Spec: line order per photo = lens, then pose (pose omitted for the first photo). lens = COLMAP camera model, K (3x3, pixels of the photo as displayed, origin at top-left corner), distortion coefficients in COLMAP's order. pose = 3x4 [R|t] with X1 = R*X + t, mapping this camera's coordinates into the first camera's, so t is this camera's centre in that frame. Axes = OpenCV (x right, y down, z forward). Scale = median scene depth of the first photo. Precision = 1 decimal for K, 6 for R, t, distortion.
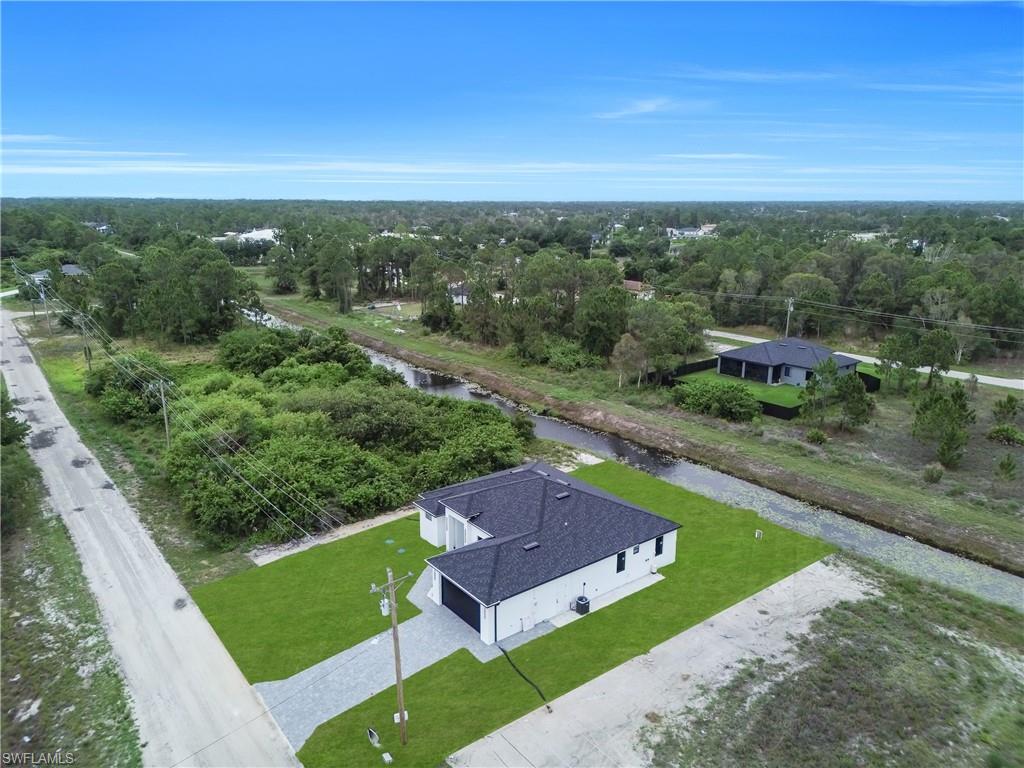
lens RADIAL K [[719.3, 0, 512.0], [0, 719.3, 384.0], [0, 0, 1]] dist [0.028082, 0.000822]
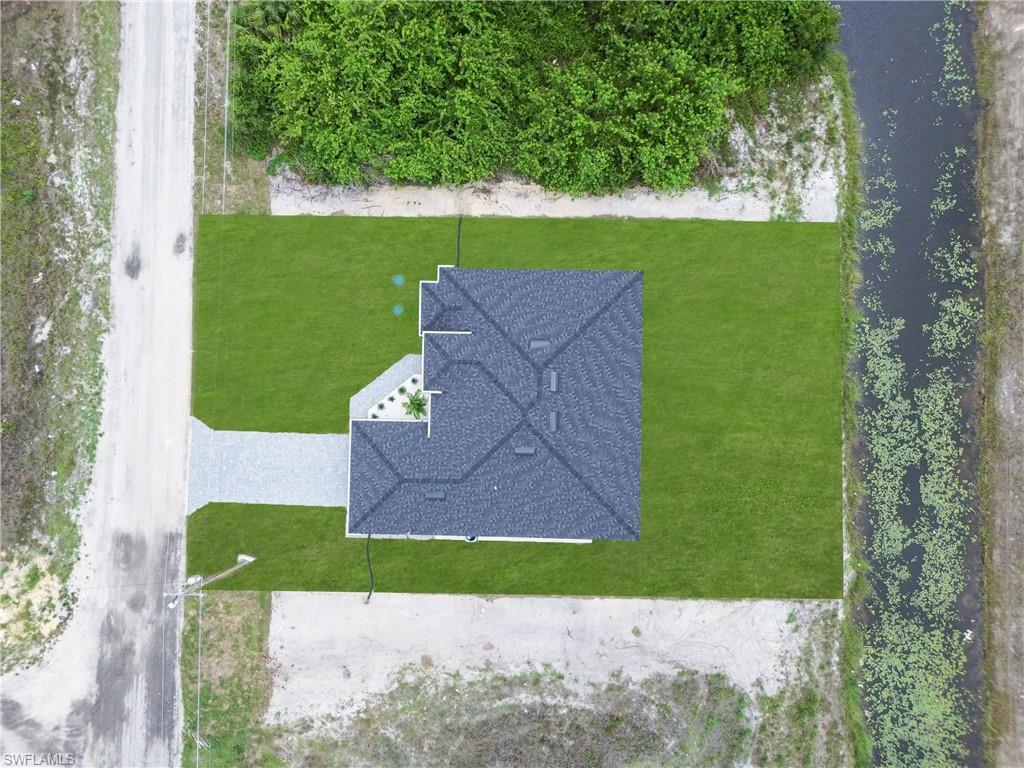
lens RADIAL K [[718.8, 0, 512.0], [0, 718.8, 384.0], [0, 0, 1]] dist [0.069873, -0.074027]
pose [[0.775758, 0.630154, -0.033246, 0.042482], [-0.132118, 0.213711, 0.967922, -0.689972], [0.617045, -0.746480, 0.249043, 0.925624]]
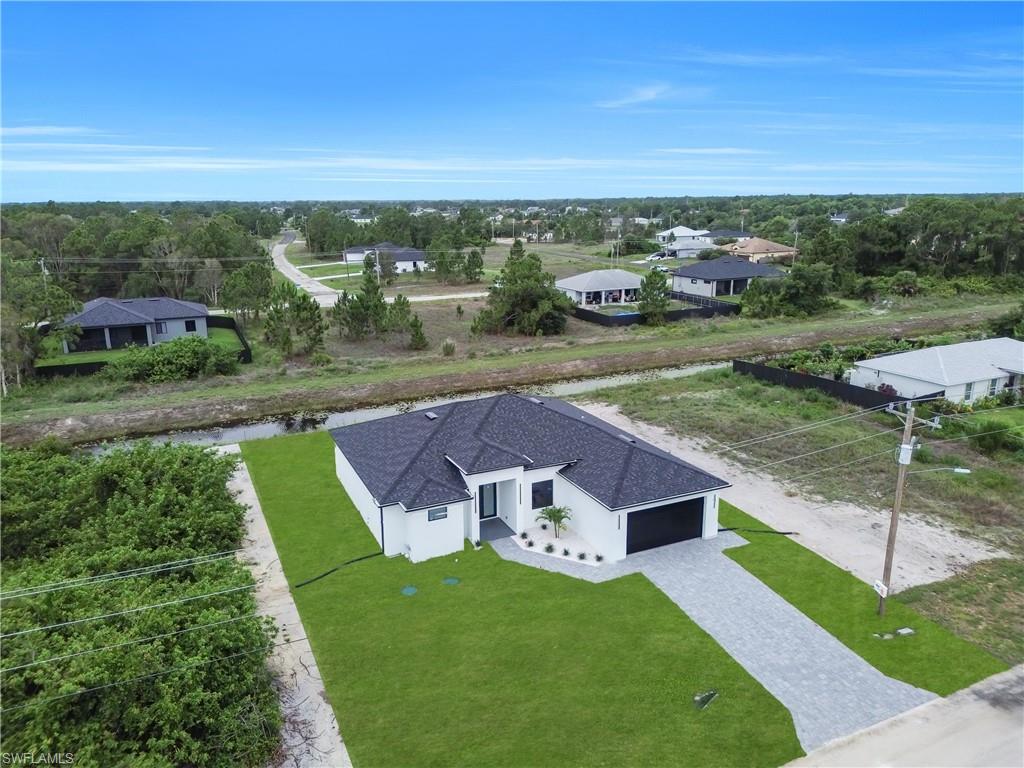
lens RADIAL K [[711.0, 0, 510.3], [0, 711.0, 403.5], [0, 0, 1]] dist [0.074246, -0.076369]
pose [[0.224734, -0.274714, 0.934894, -0.755498], [0.254221, 0.942738, 0.215909, -0.026096], [-0.940673, 0.189148, 0.281704, 0.873736]]
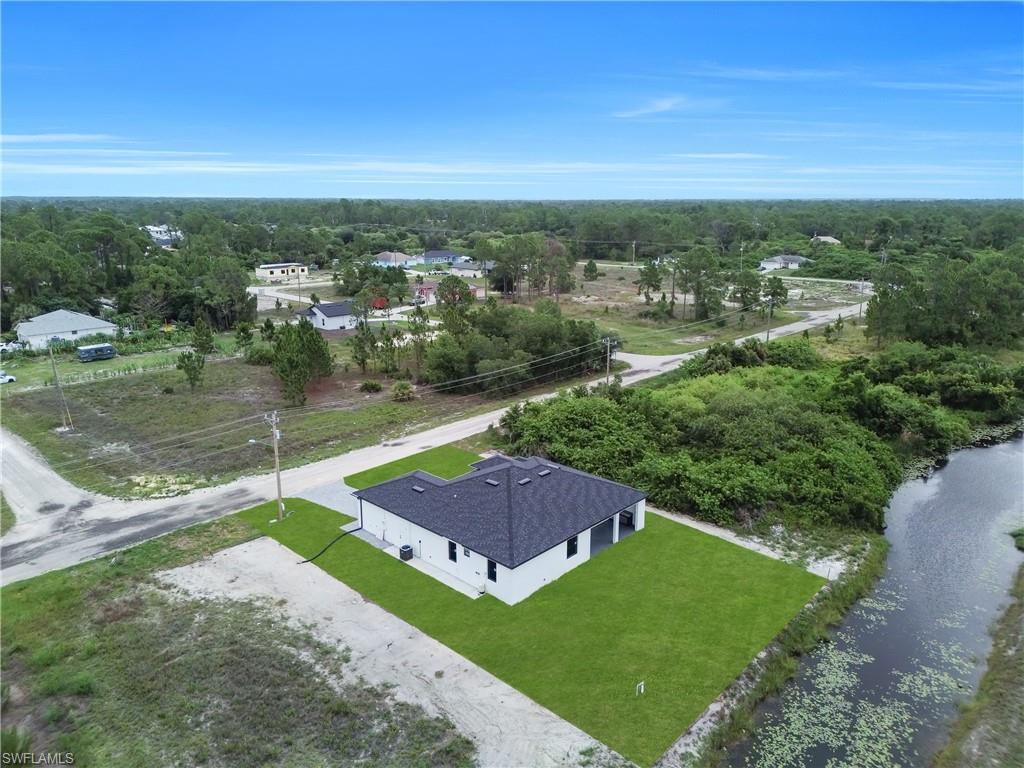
lens RADIAL K [[711.0, 0, 510.3], [0, 711.0, 403.5], [0, 0, 1]] dist [0.074246, -0.076369]
pose [[0.153763, 0.269530, -0.950637, 1.117807], [-0.248314, 0.941744, 0.226844, -0.211062], [0.956398, 0.201176, 0.211733, 0.854946]]
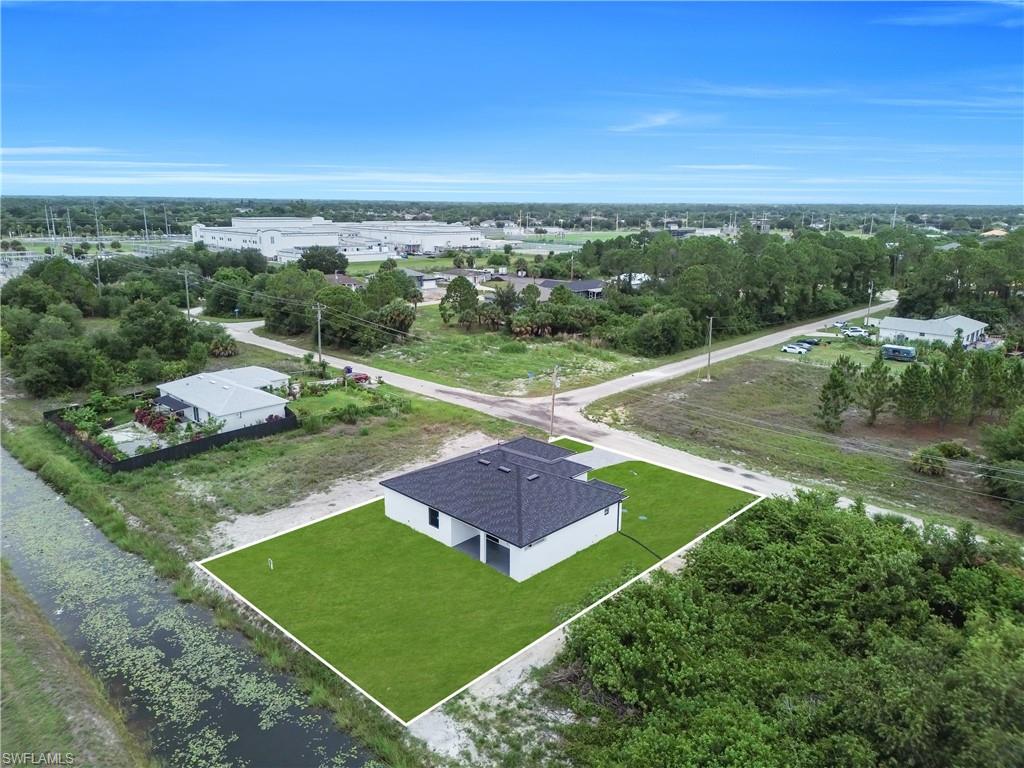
lens RADIAL K [[718.8, 0, 512.0], [0, 718.8, 384.0], [0, 0, 1]] dist [0.069873, -0.074027]
pose [[-0.990239, 0.020496, -0.137863, 0.202447], [-0.048573, 0.876371, 0.479182, -0.554705], [0.130640, 0.481201, -0.866821, 2.151936]]
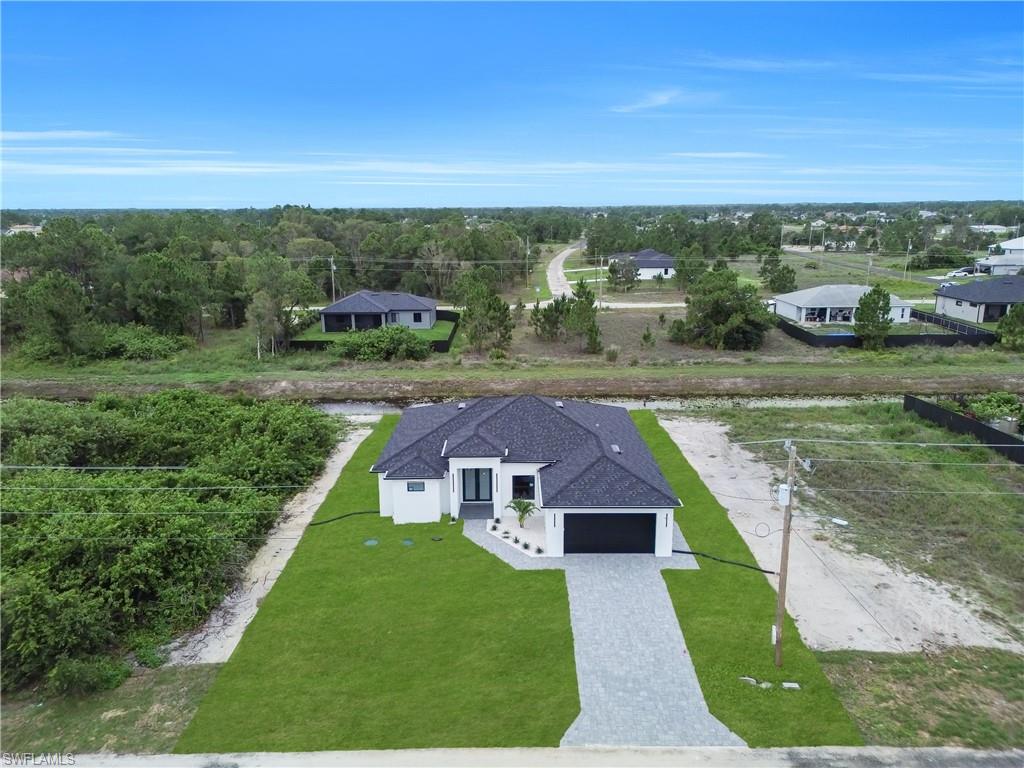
lens RADIAL K [[711.0, 0, 510.3], [0, 711.0, 403.5], [0, 0, 1]] dist [0.074246, -0.076369]
pose [[0.615527, -0.218885, 0.757110, -0.679238], [0.207688, 0.971752, 0.112090, 0.048541], [-0.760258, 0.088249, 0.643599, 0.532116]]
